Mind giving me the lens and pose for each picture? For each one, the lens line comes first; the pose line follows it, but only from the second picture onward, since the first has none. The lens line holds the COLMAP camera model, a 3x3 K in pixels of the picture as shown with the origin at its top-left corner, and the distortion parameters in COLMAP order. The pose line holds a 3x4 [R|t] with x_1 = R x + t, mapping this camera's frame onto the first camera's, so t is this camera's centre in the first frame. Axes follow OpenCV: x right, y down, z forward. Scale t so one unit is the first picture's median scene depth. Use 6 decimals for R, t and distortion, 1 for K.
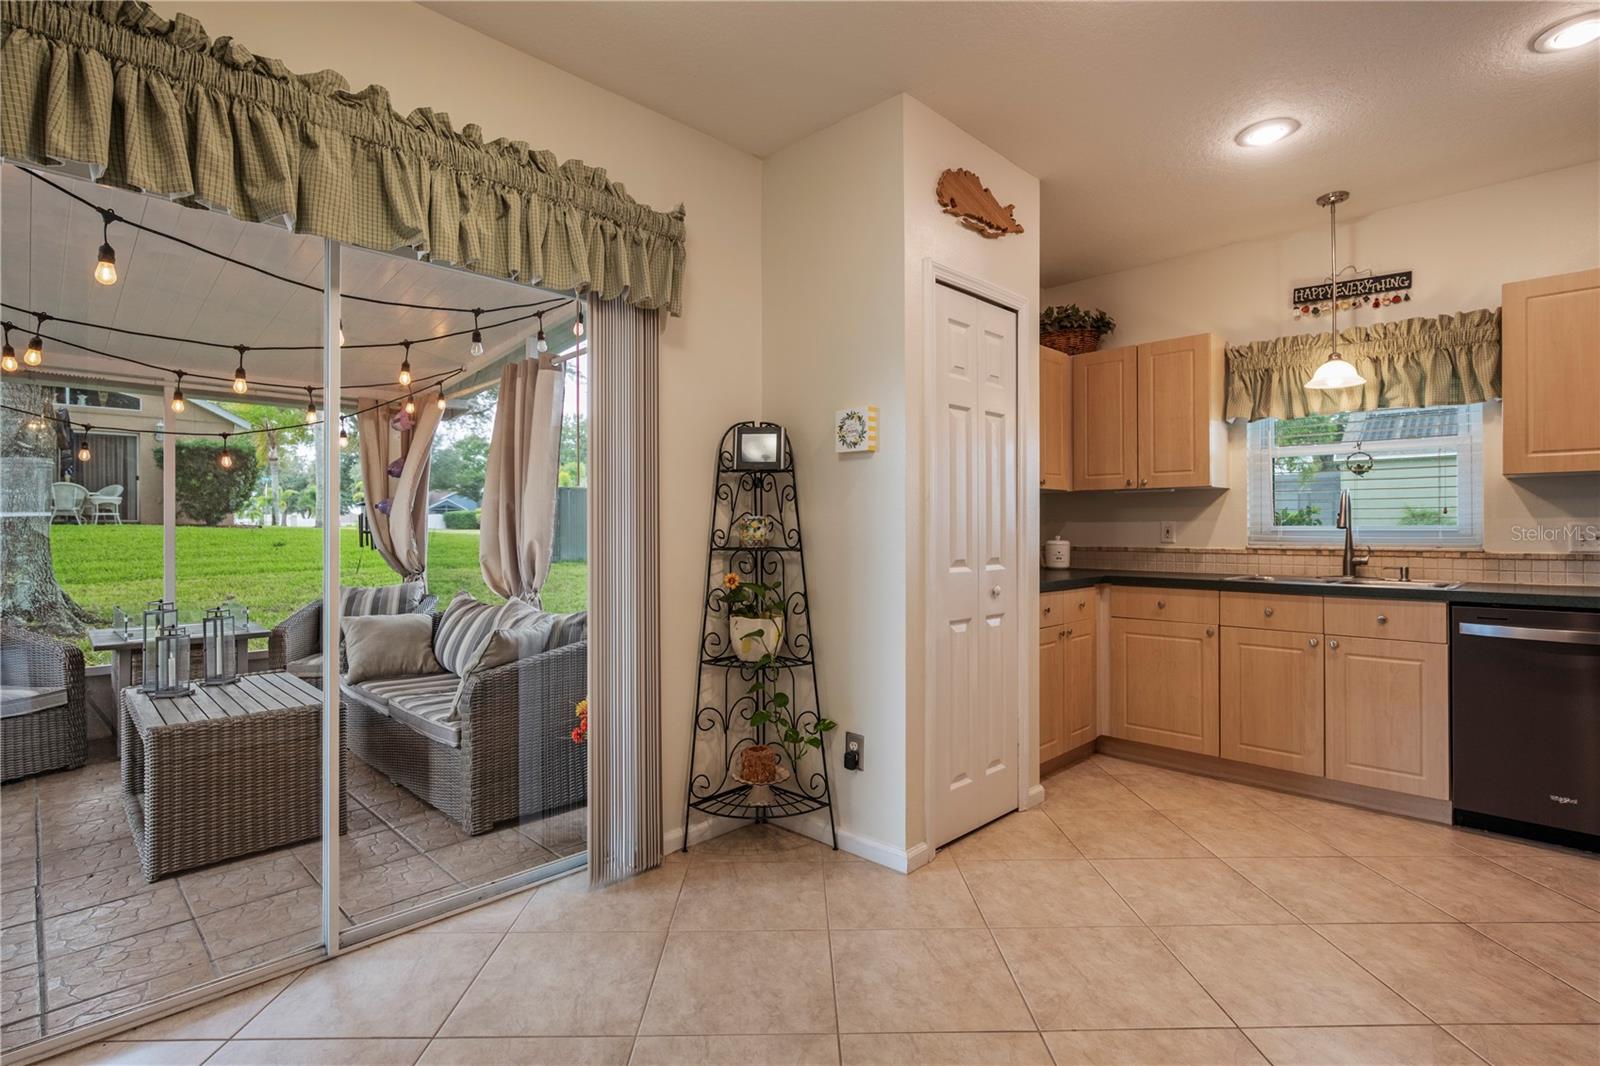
lens RADIAL K [[777.8, 0, 805.9], [0, 777.8, 533.3], [0, 0, 1]] dist [-0.001849, 0.000615]
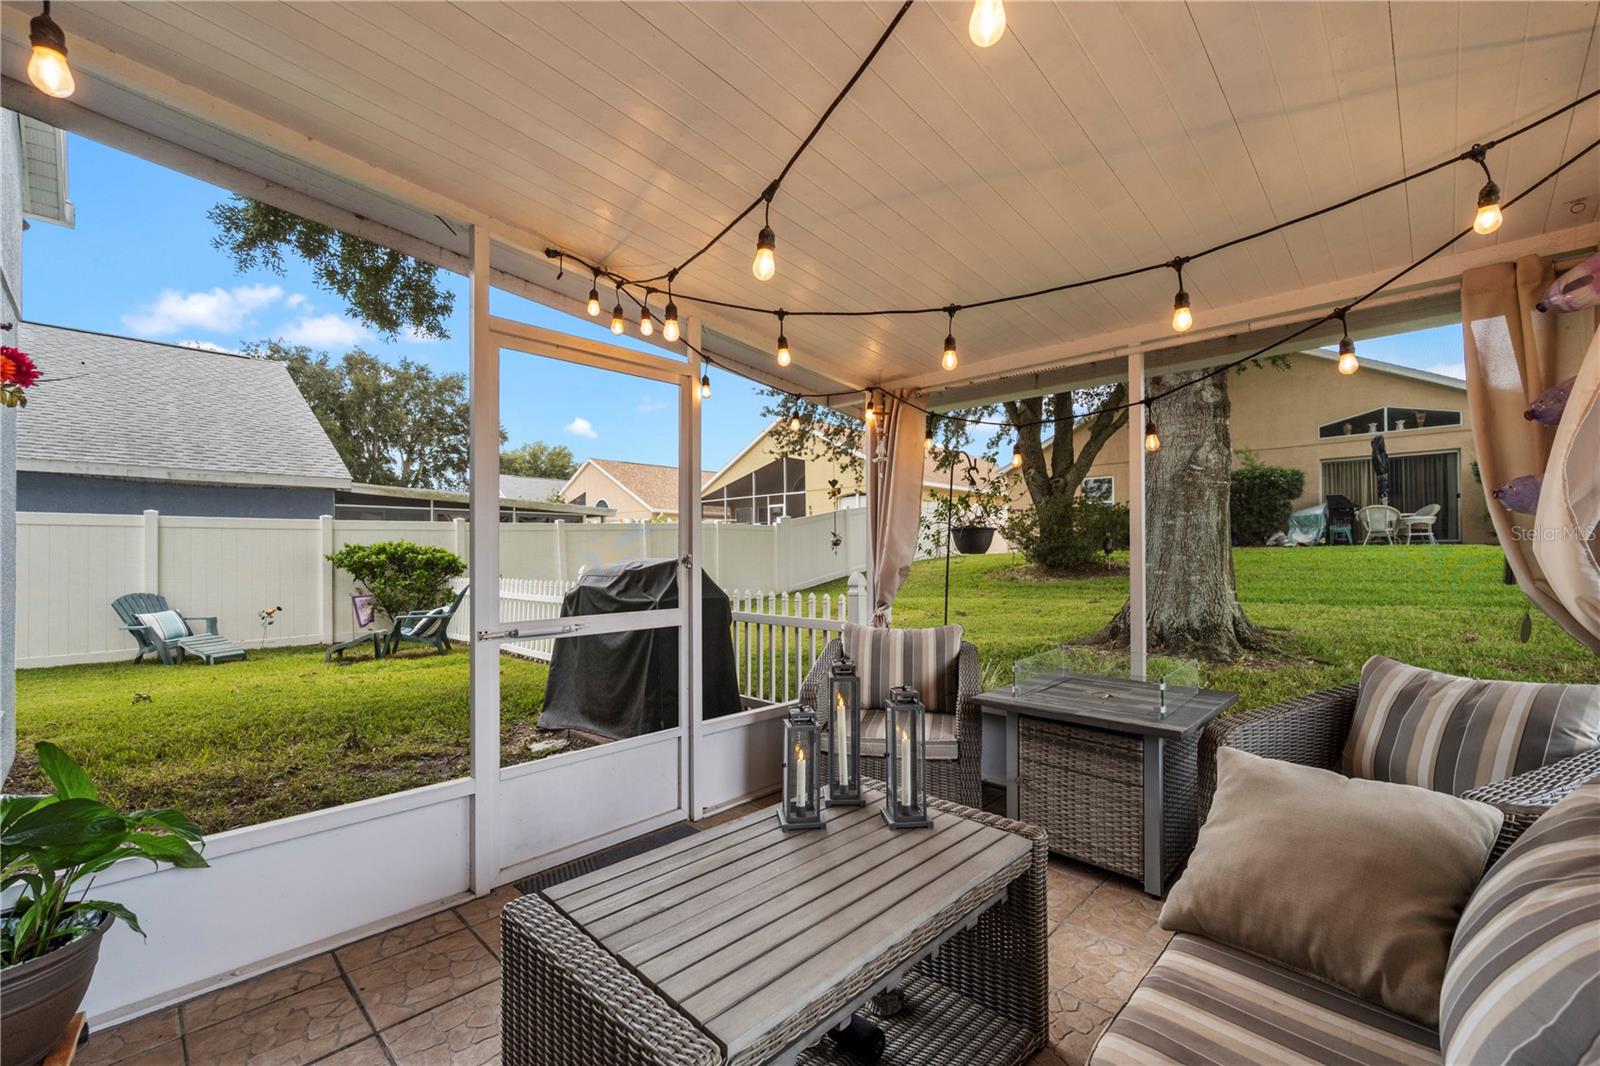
lens RADIAL K [[666.2, 0, 797.8], [0, 666.2, 548.9], [0, 0, 1]] dist [-0.001407, -0.000061]
pose [[0.014449, -0.003272, -0.999890, -0.056009], [-0.002395, 0.999992, -0.003307, -0.000958], [0.999893, 0.002443, 0.014441, 0.190240]]
